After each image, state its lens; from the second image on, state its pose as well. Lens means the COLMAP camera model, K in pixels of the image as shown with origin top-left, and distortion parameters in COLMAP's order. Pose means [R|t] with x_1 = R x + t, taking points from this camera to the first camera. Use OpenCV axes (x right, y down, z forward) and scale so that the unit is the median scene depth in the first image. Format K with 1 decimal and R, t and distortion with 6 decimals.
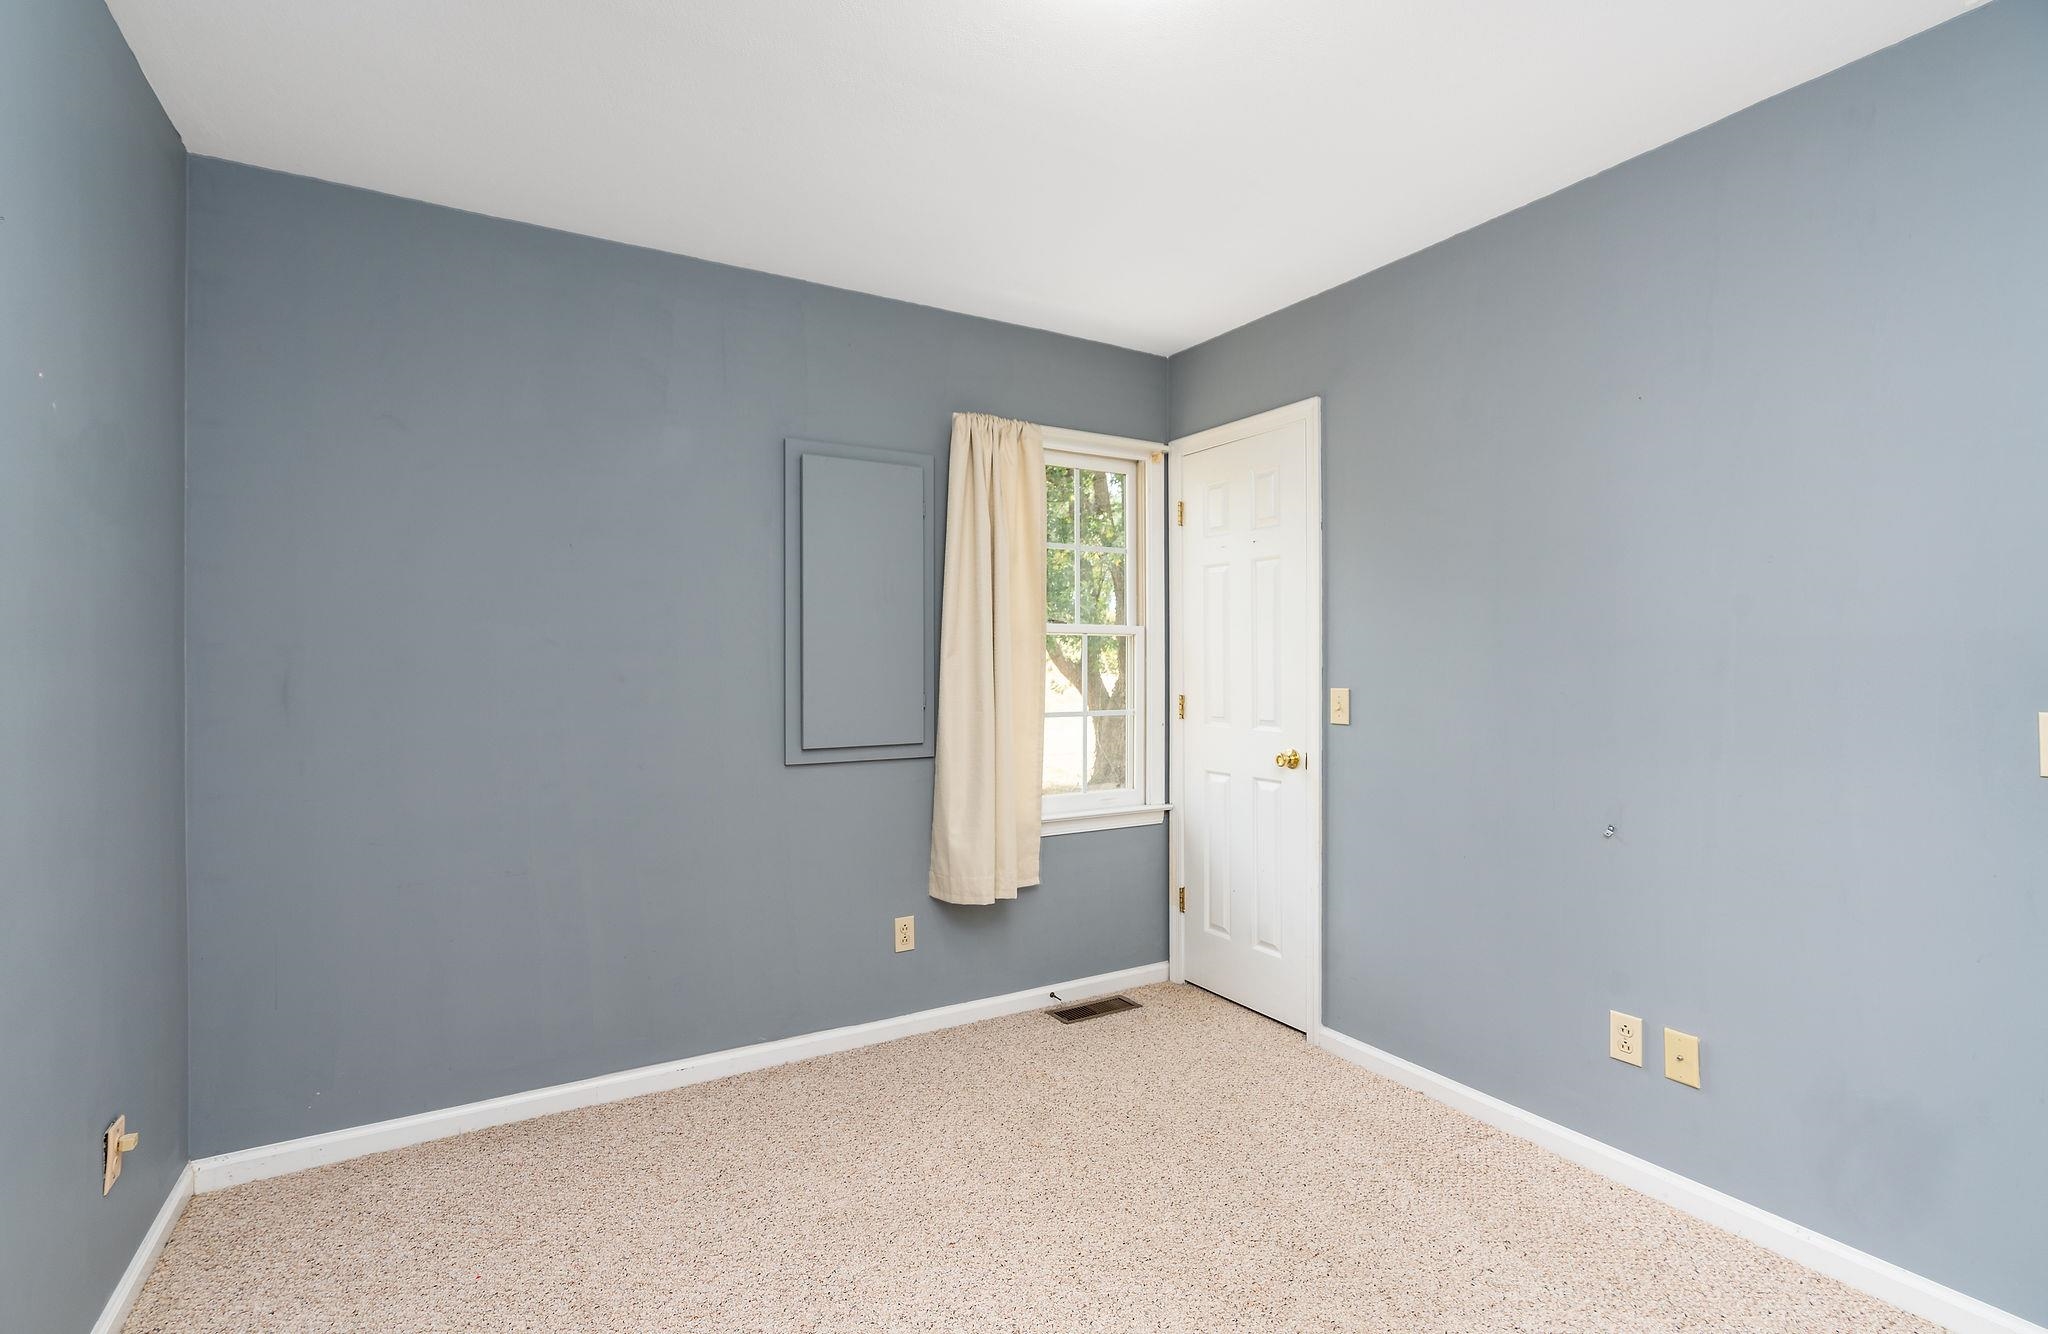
lens RADIAL K [[921.2, 0, 1022.1], [0, 921.2, 664.1], [0, 0, 1]] dist [-0.000042, -0.000107]
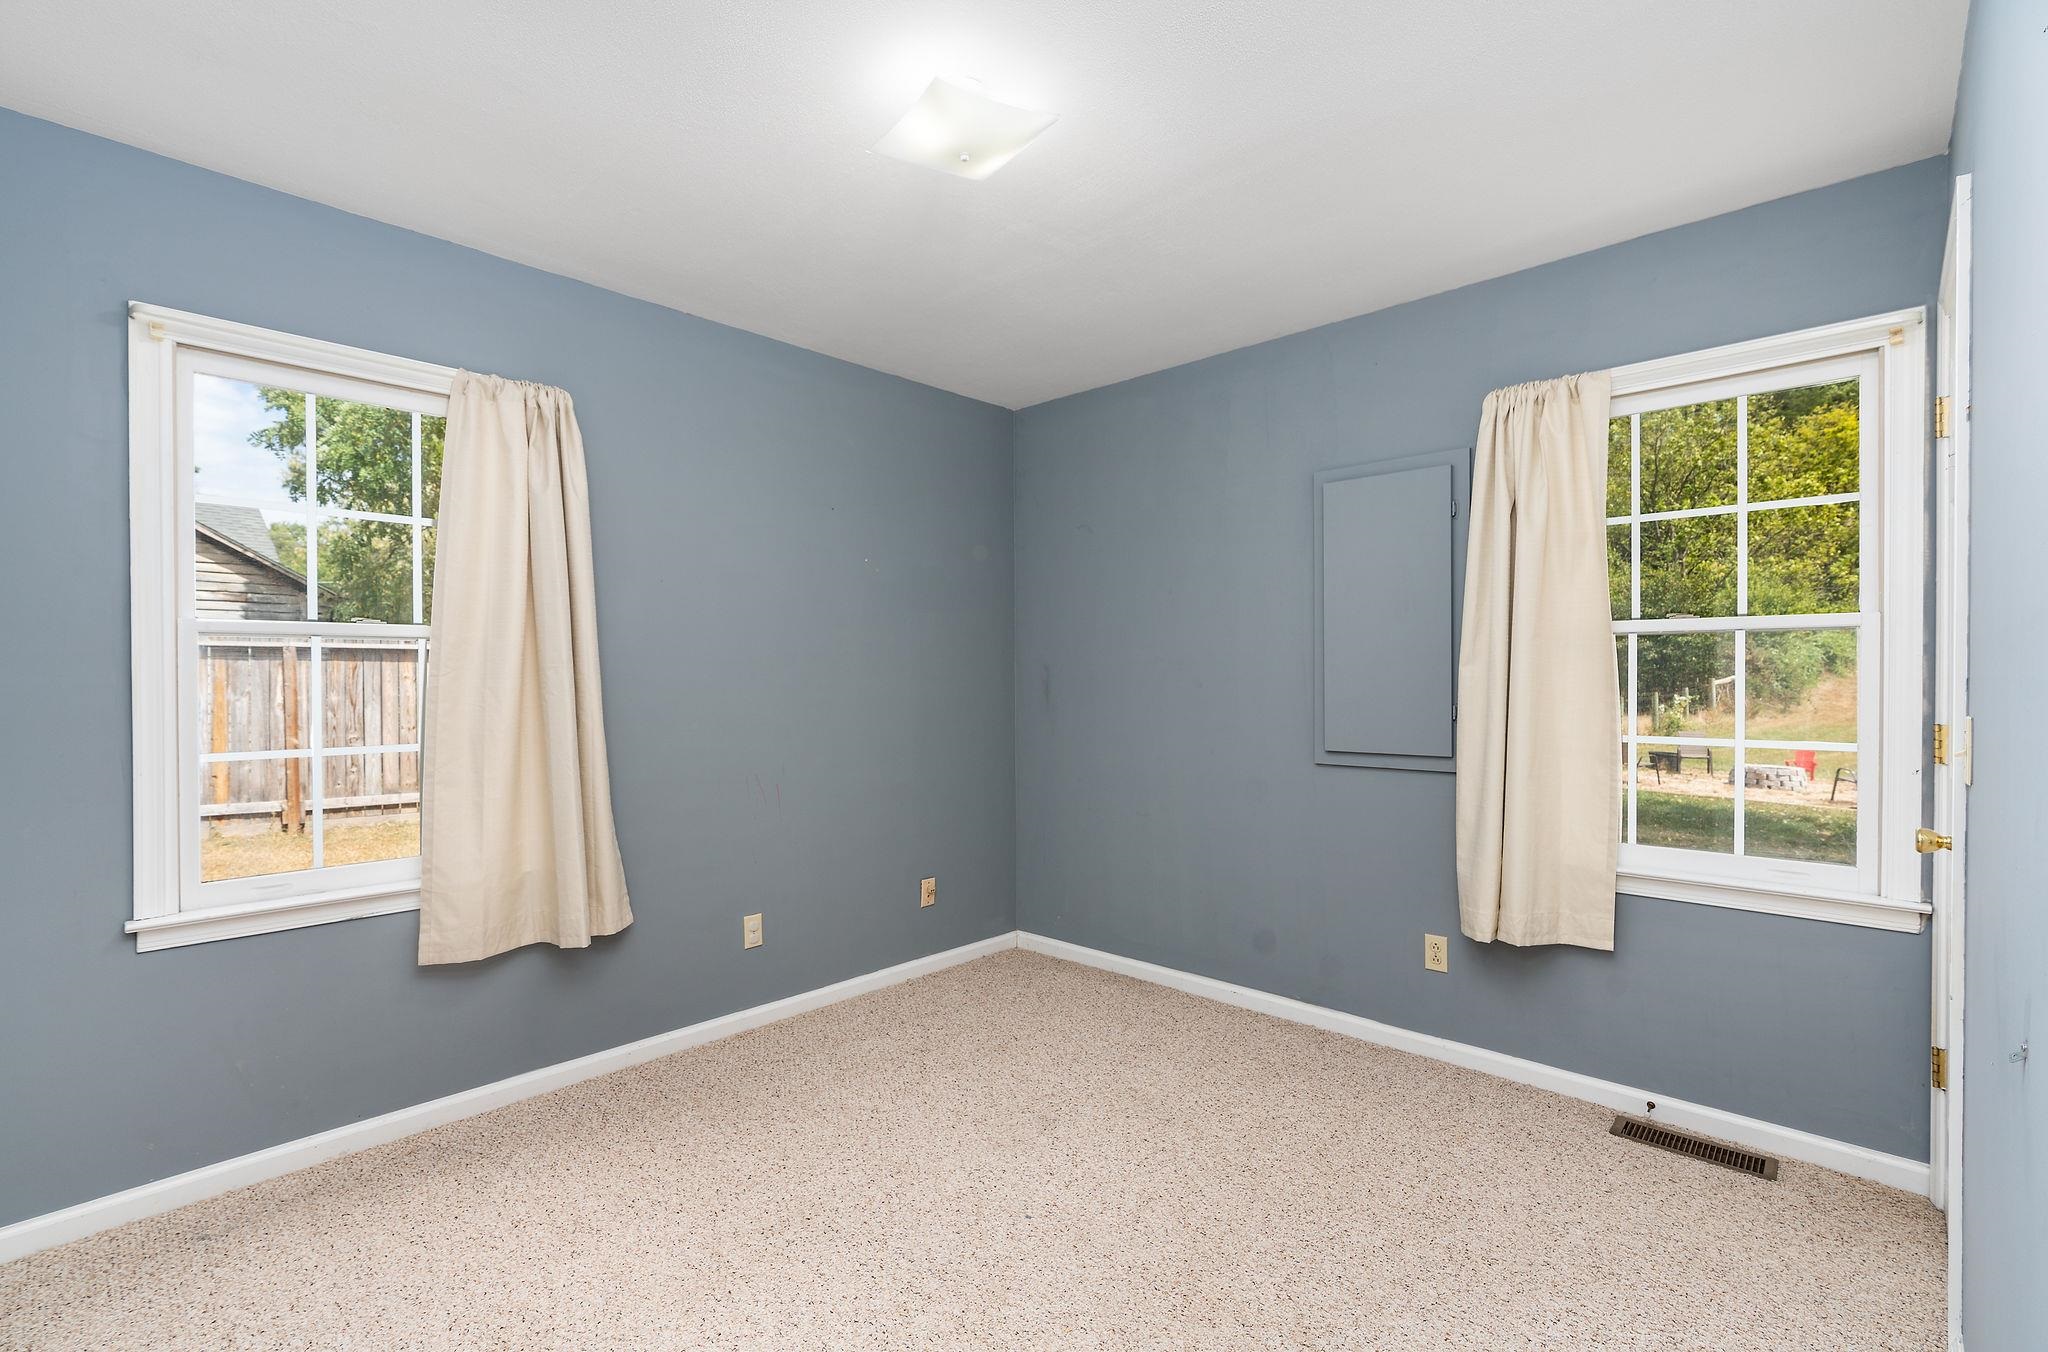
lens RADIAL K [[937.1, 0, 1021.3], [0, 937.1, 681.5], [0, 0, 1]] dist [0.001933, 0.000454]
pose [[0.285948, 0.005276, -0.958231, 0.685179], [0.000508, 0.999984, 0.005658, 0.003052], [0.958245, -0.002105, 0.285941, 0.304439]]
